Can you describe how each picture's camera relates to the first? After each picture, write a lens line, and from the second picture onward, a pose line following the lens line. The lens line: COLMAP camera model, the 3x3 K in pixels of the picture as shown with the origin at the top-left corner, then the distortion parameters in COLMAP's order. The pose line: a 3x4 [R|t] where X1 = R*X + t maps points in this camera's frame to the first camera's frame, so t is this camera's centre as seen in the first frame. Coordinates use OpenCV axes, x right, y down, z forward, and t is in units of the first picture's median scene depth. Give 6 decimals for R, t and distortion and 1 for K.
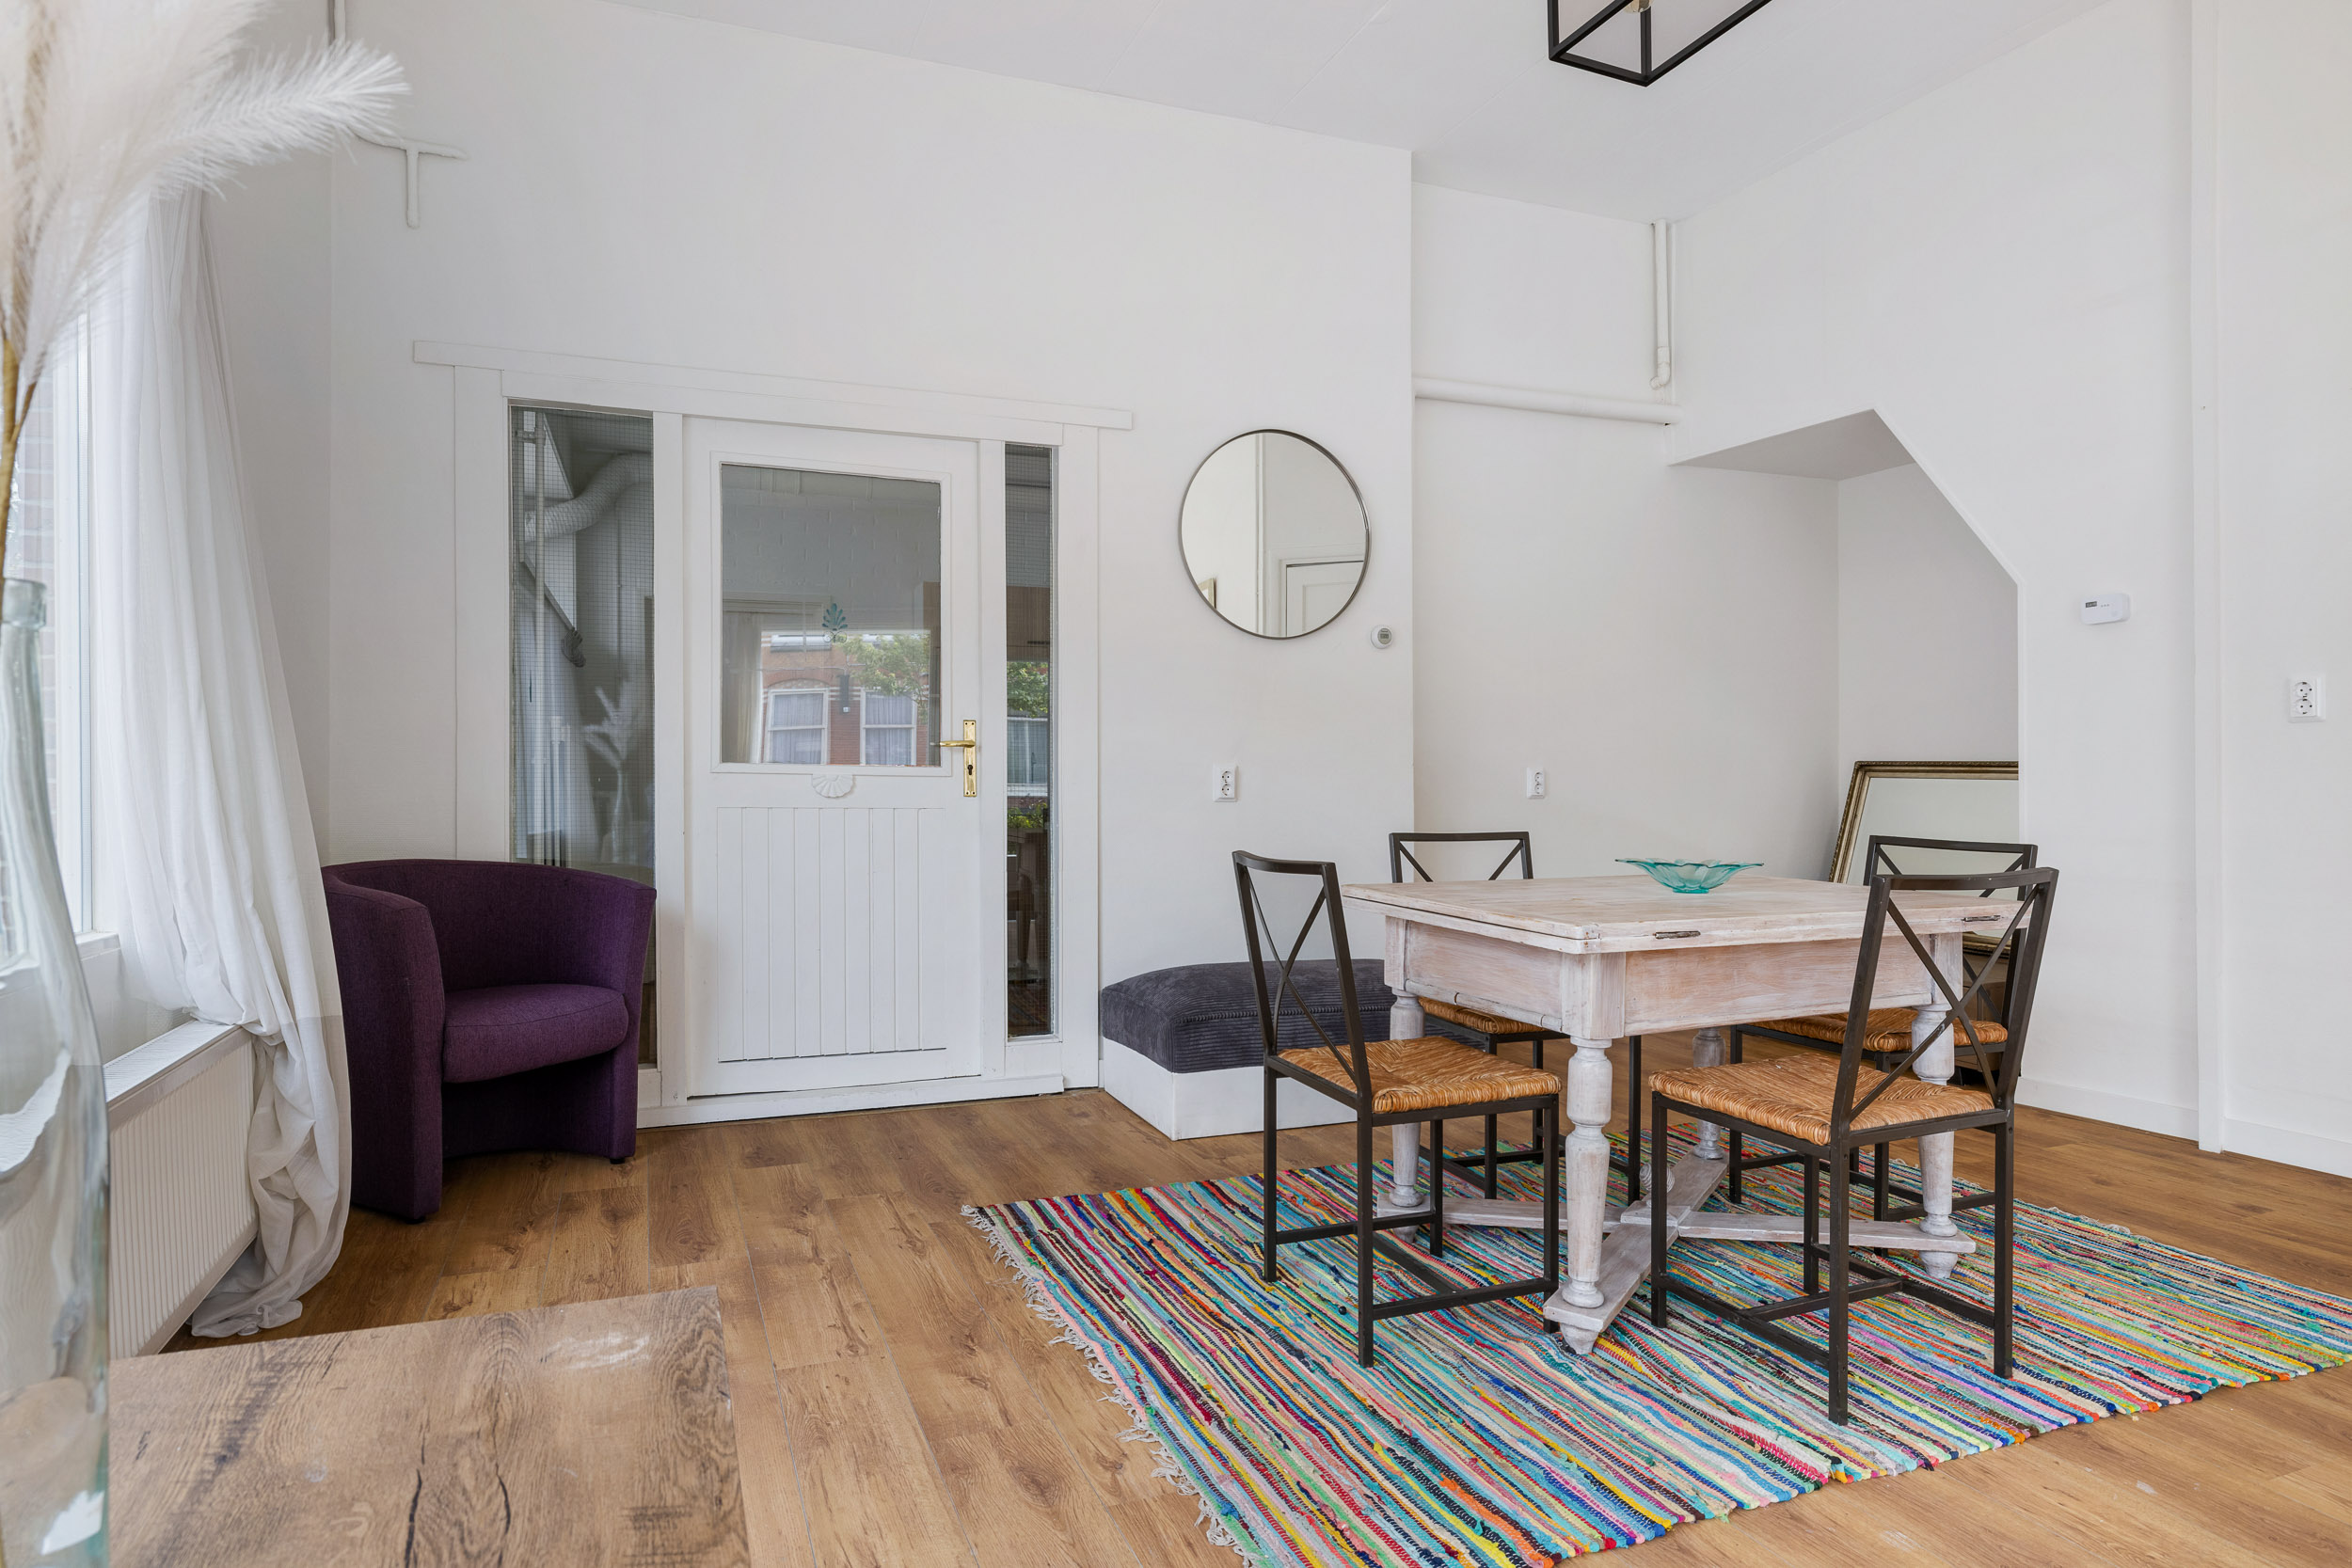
lens RADIAL K [[1347.9, 0, 1171.4], [0, 1347.9, 783.6], [0, 0, 1]] dist [0.002711, -0.001604]
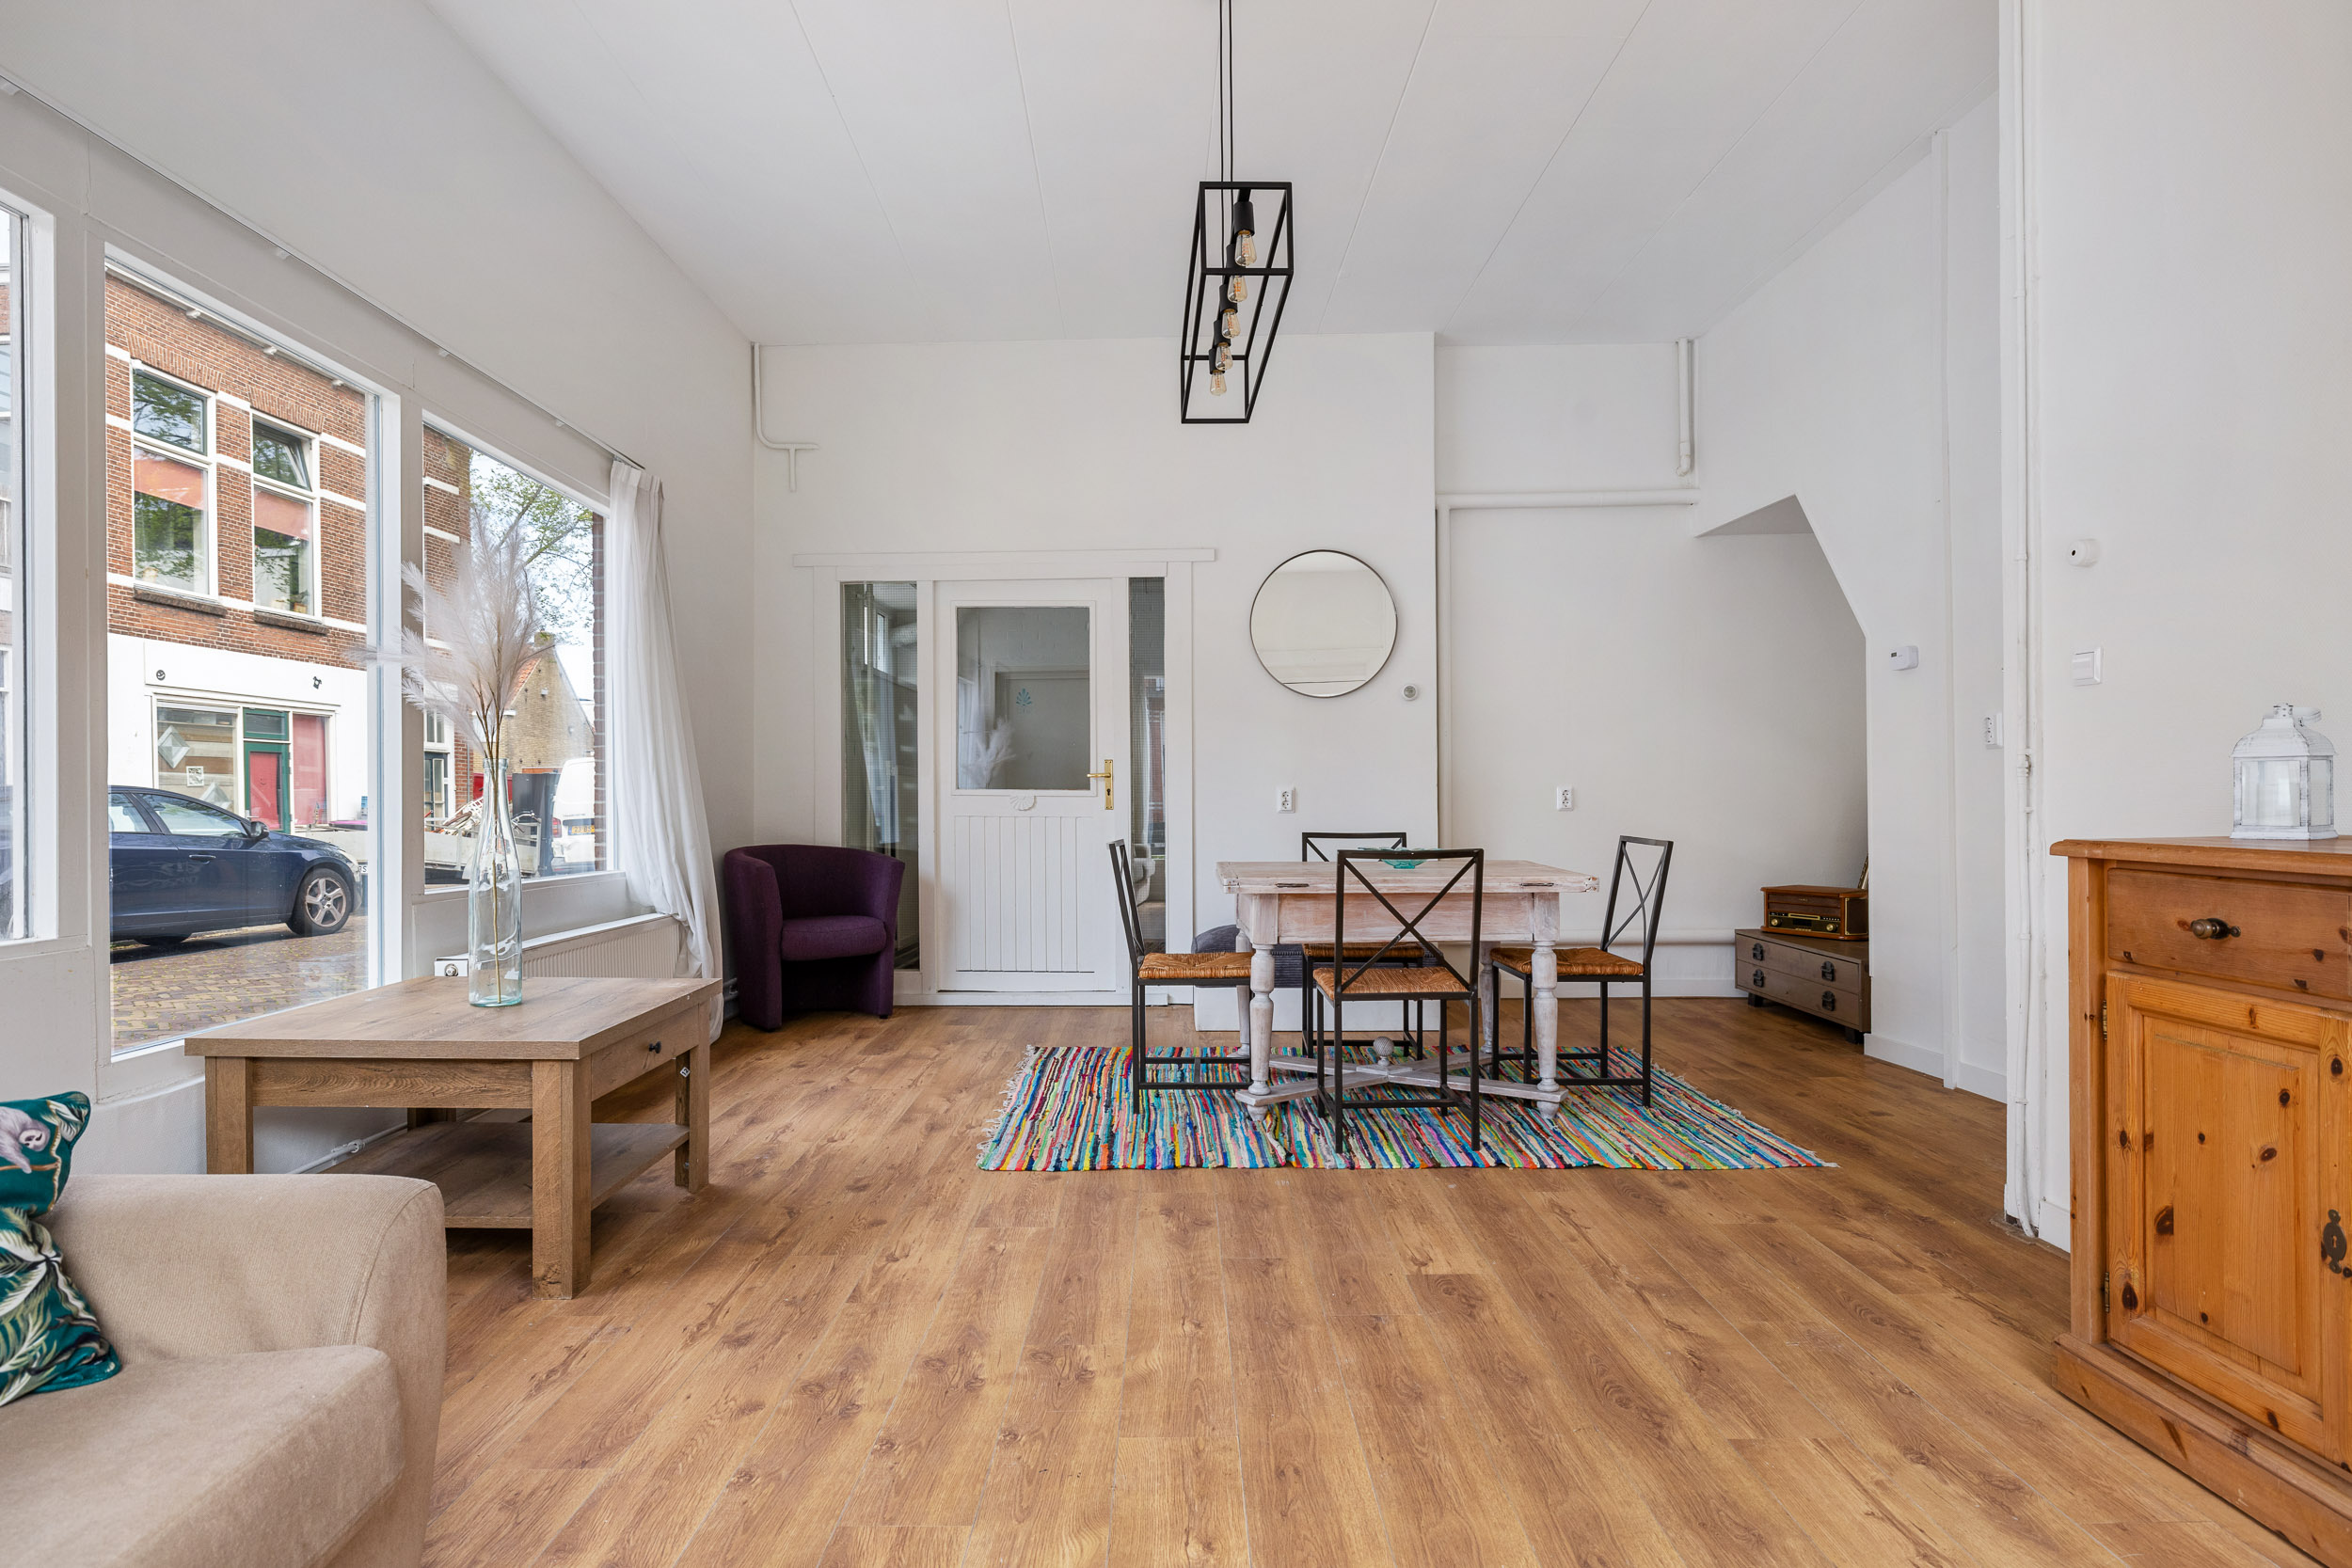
lens RADIAL K [[1274.5, 0, 1105.6], [0, 1274.5, 793.5], [0, 0, 1]] dist [-0.020734, -0.000025]
pose [[0.917122, -0.006391, -0.398555, 0.490157], [0.004461, 0.999973, -0.005770, -0.000297], [0.398581, 0.003514, 0.917126, -0.381169]]
